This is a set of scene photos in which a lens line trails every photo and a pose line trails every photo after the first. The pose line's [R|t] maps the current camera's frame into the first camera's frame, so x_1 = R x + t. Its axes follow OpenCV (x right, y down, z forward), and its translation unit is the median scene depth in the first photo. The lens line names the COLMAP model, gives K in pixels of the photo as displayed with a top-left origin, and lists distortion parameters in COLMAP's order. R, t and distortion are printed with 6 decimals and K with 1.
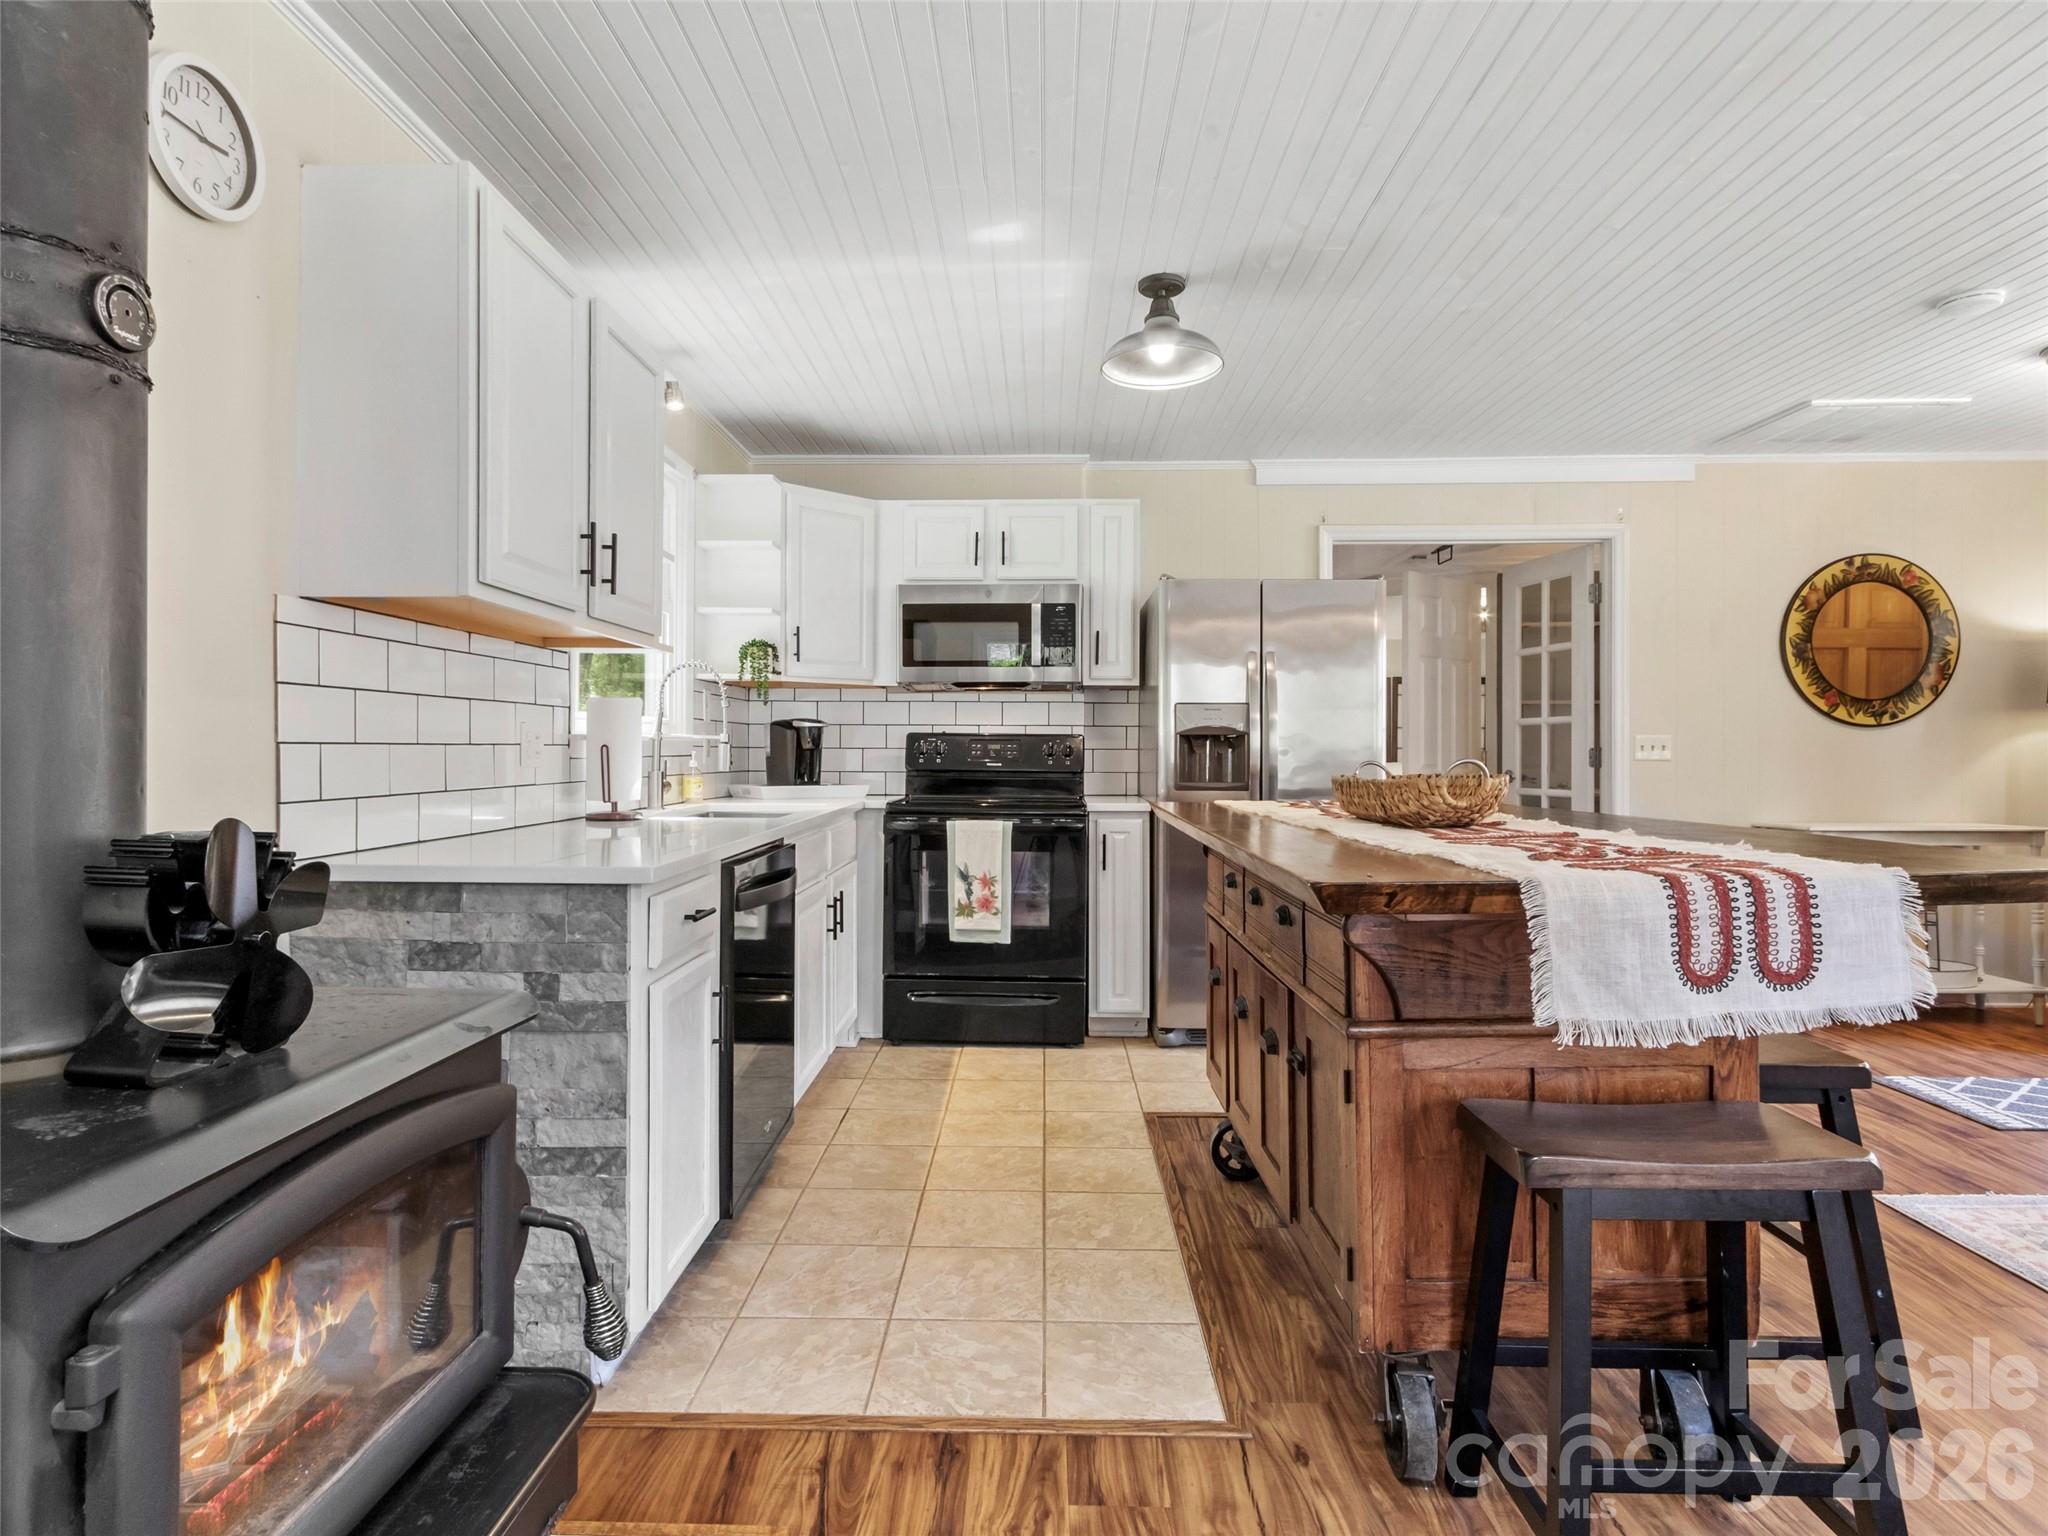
lens RADIAL K [[1082.2, 0, 1000.1], [0, 1082.2, 752.7], [0, 0, 1]] dist [-0.000705, 0.000092]
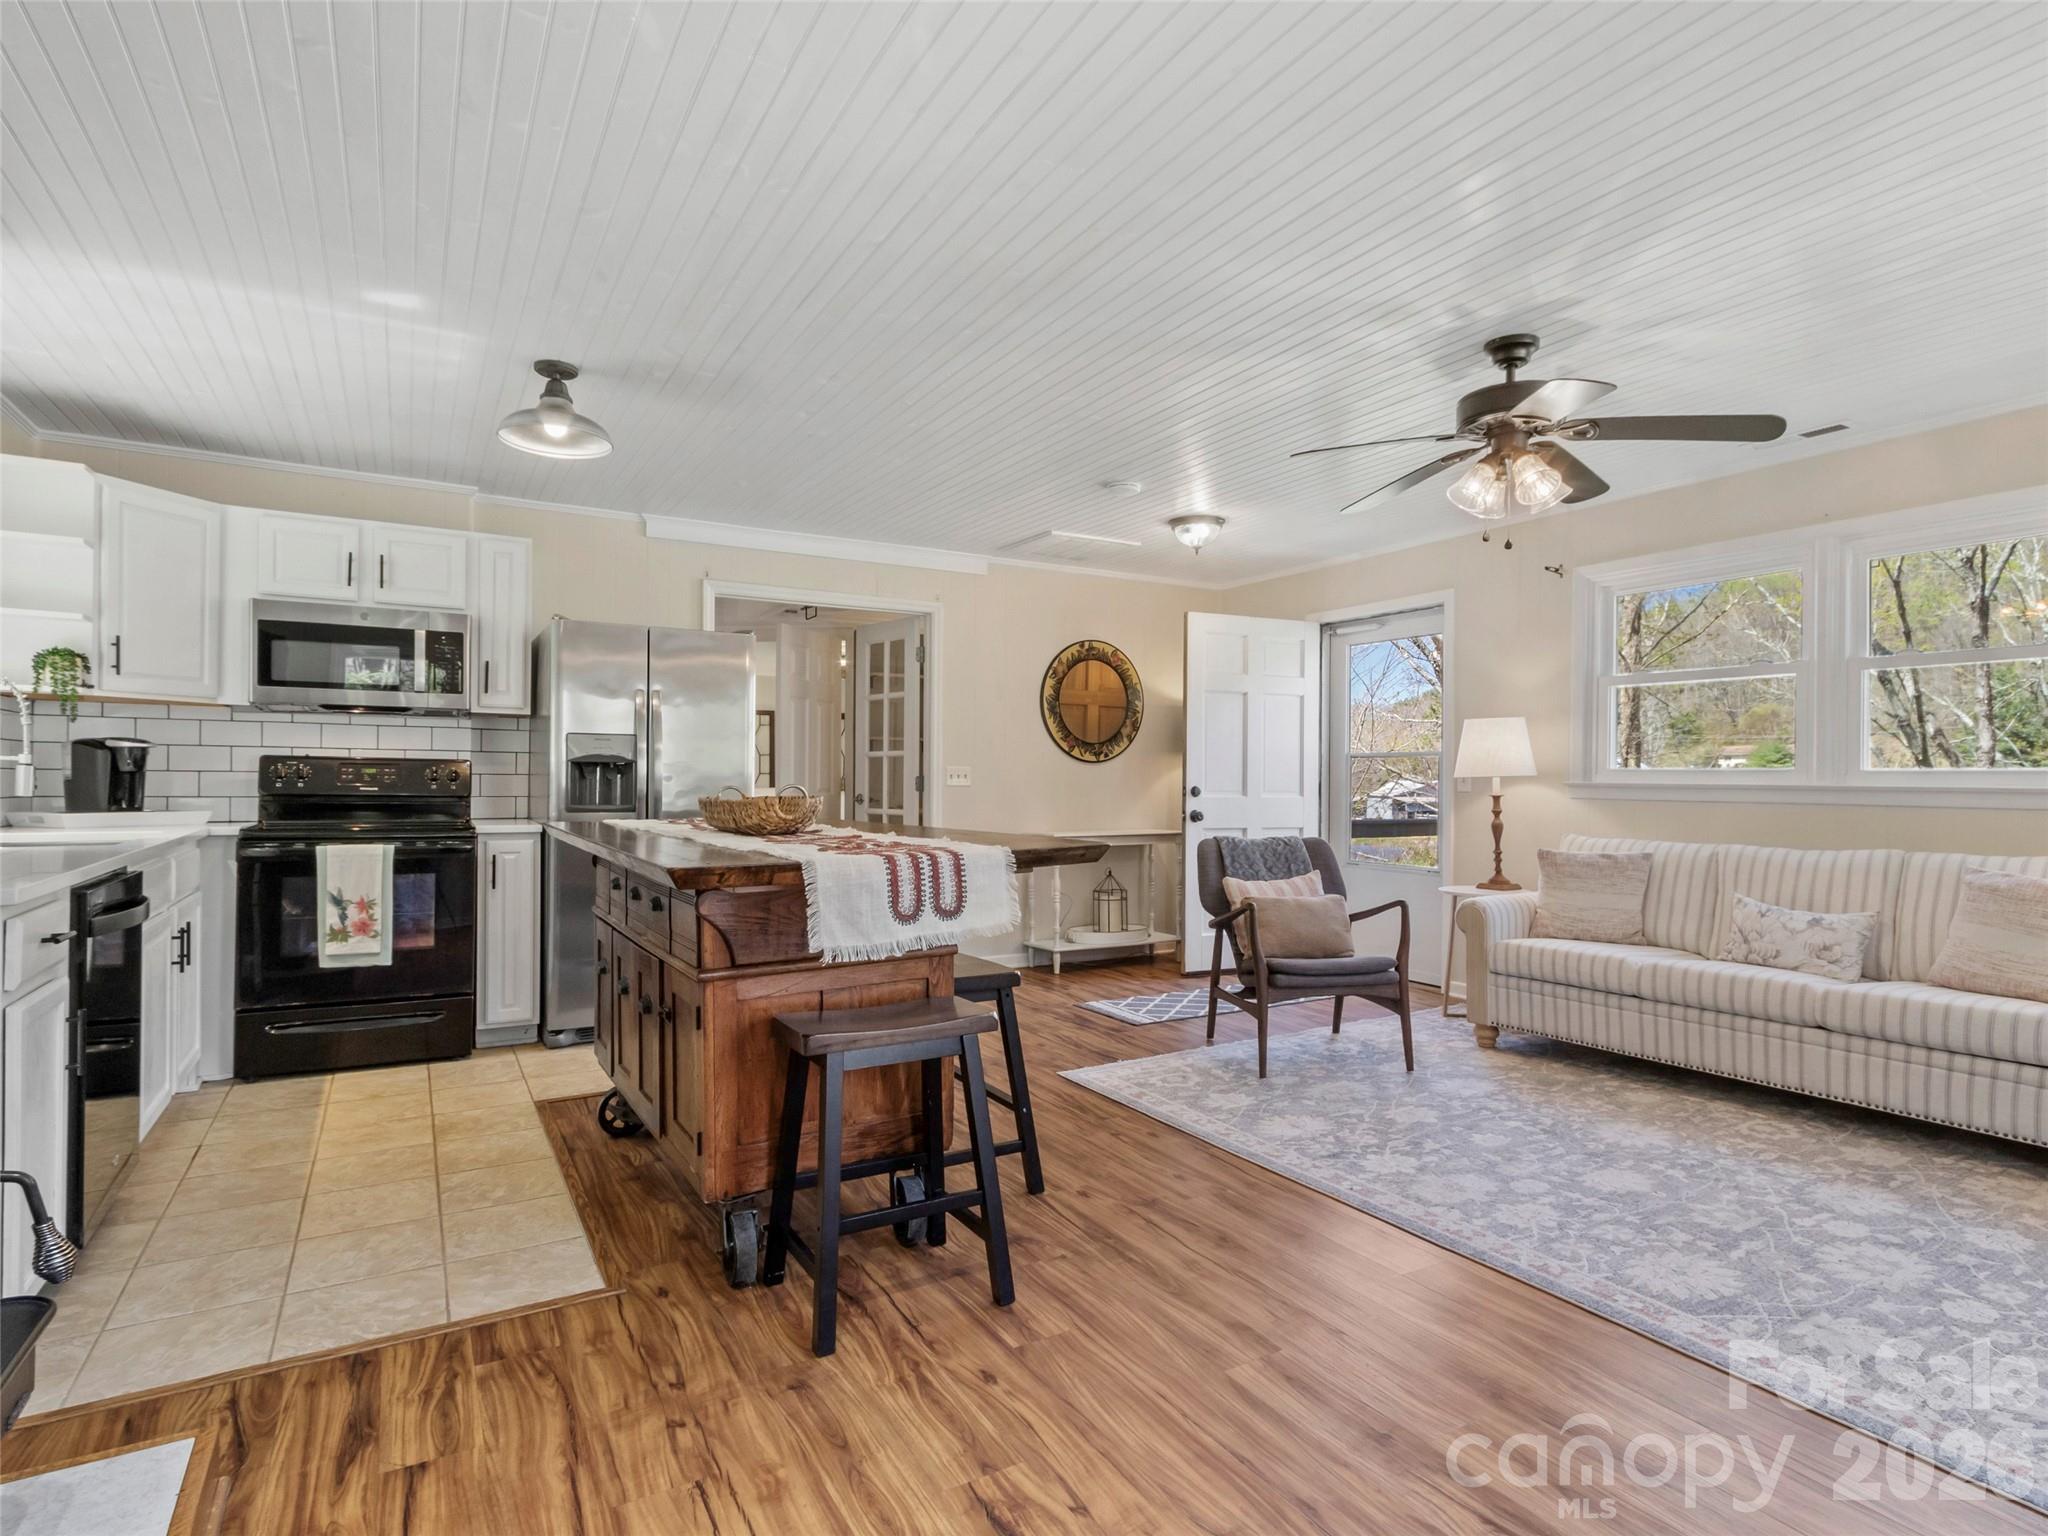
lens RADIAL K [[1078.8, 0, 1020.5], [0, 1078.8, 781.3], [0, 0, 1]] dist [0.007298, -0.001444]
pose [[0.847599, 0.004241, 0.530620, -0.030290], [-0.005975, 0.999981, 0.001552, -0.001242], [-0.530603, -0.004485, 0.847609, -0.178983]]
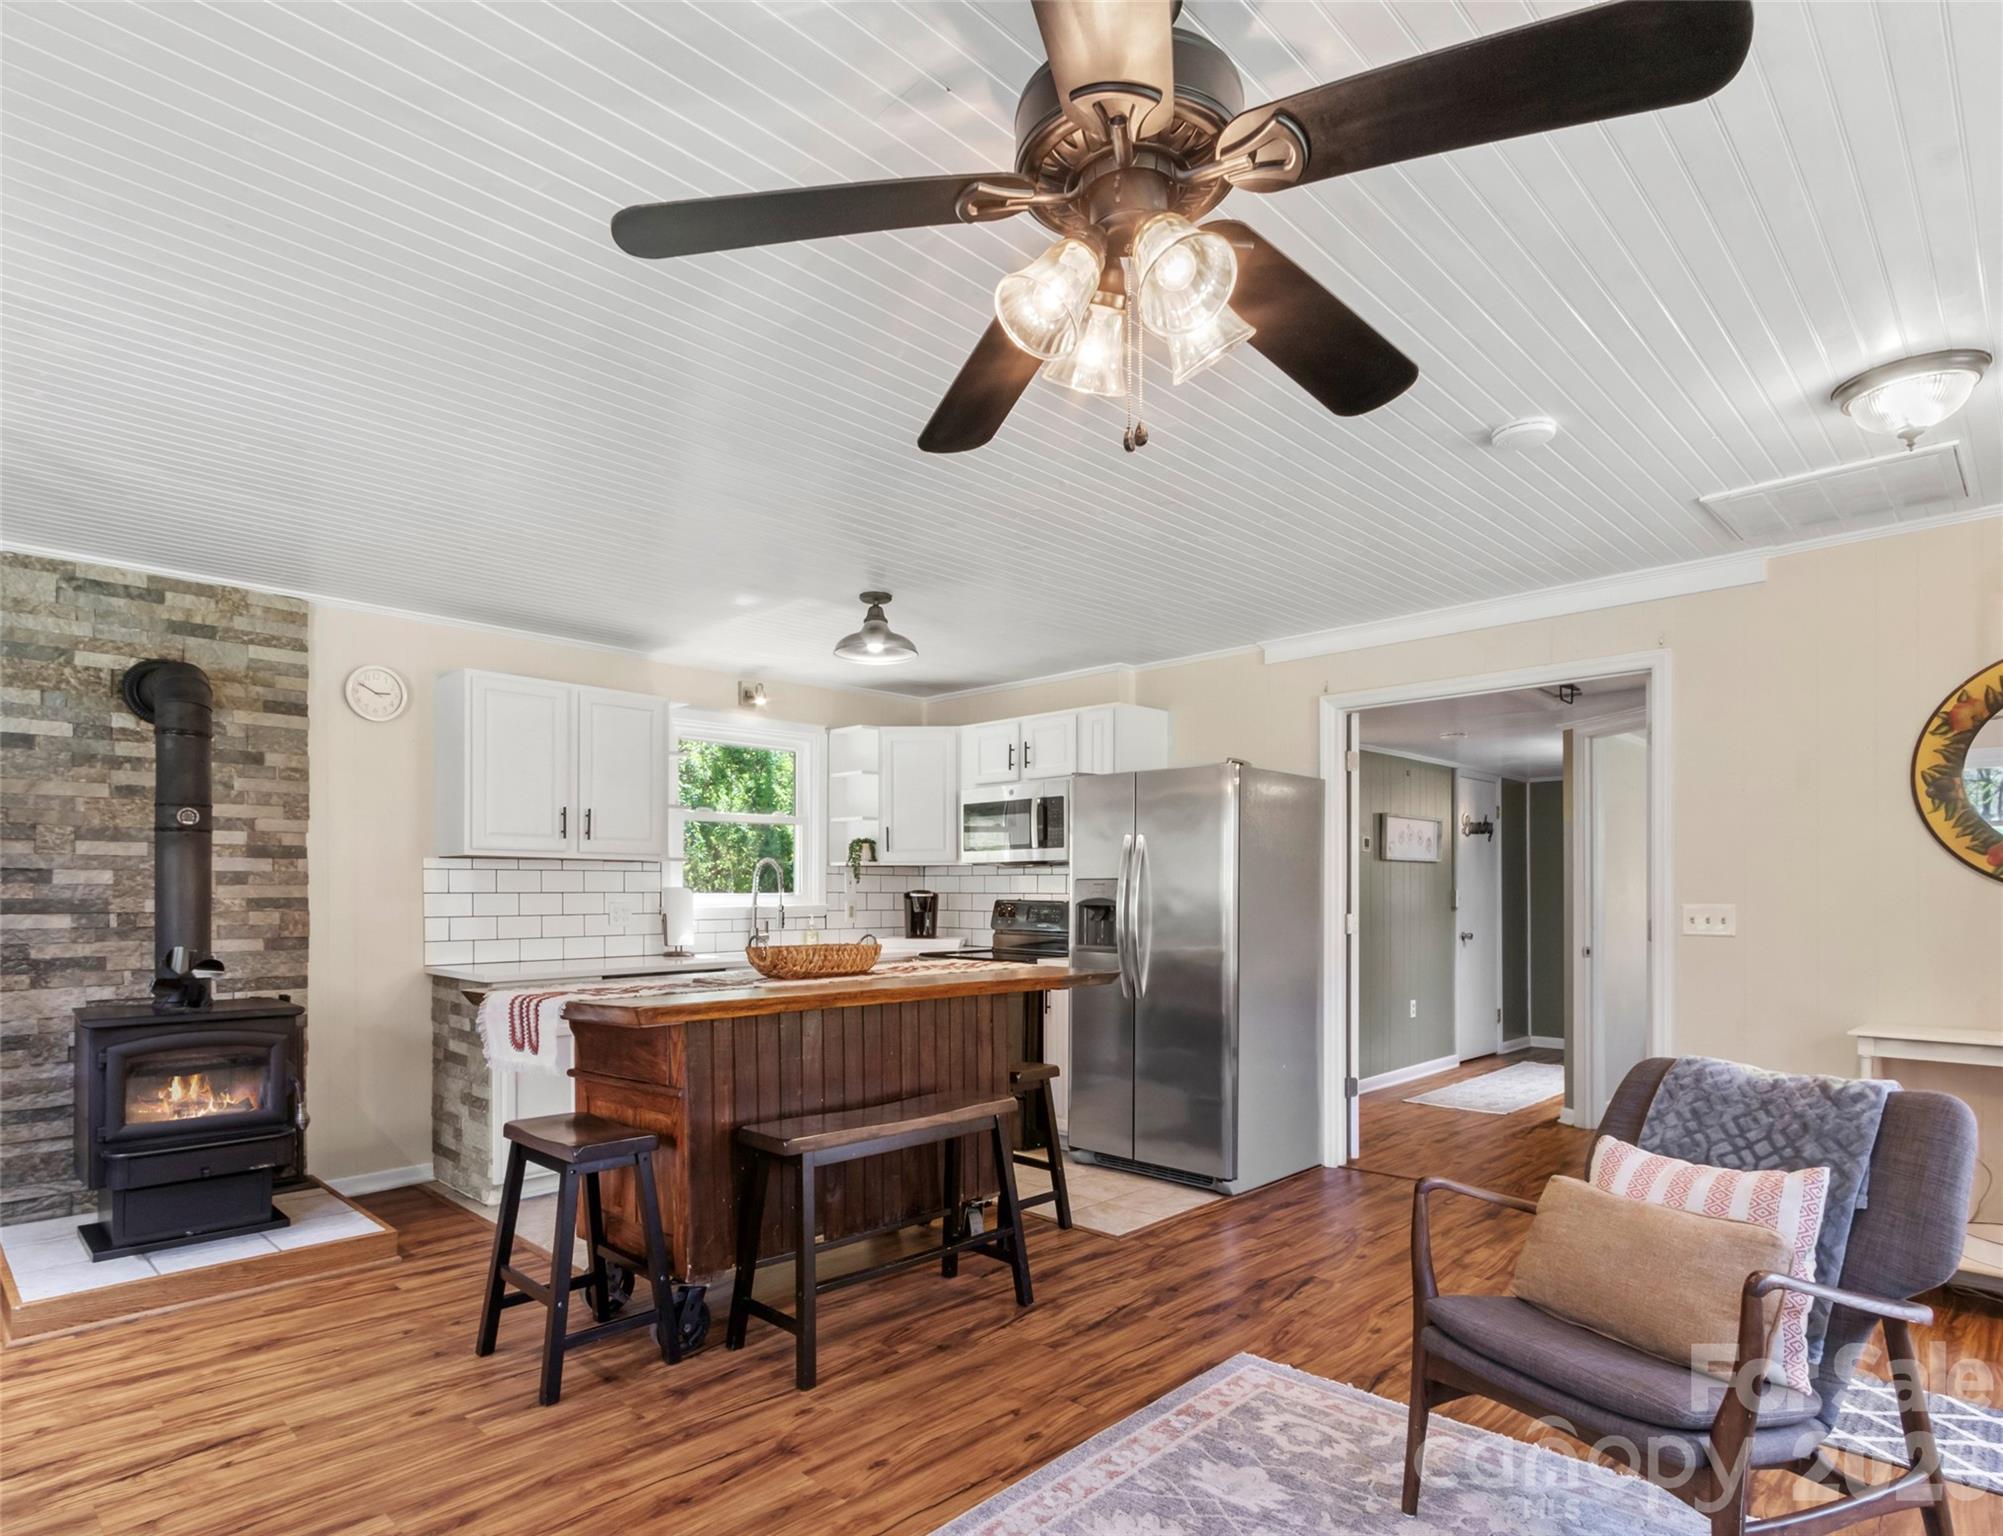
lens RADIAL K [[1097.7, 0, 946.4], [0, 1097.7, 896.1], [0, 0, 1]] dist [-0.000147, 0.000905]
pose [[0.717041, 0.000471, -0.697031, 0.952370], [0.000650, 0.999999, 0.001344, -0.029753], [0.697031, -0.001417, 0.717040, 0.016436]]
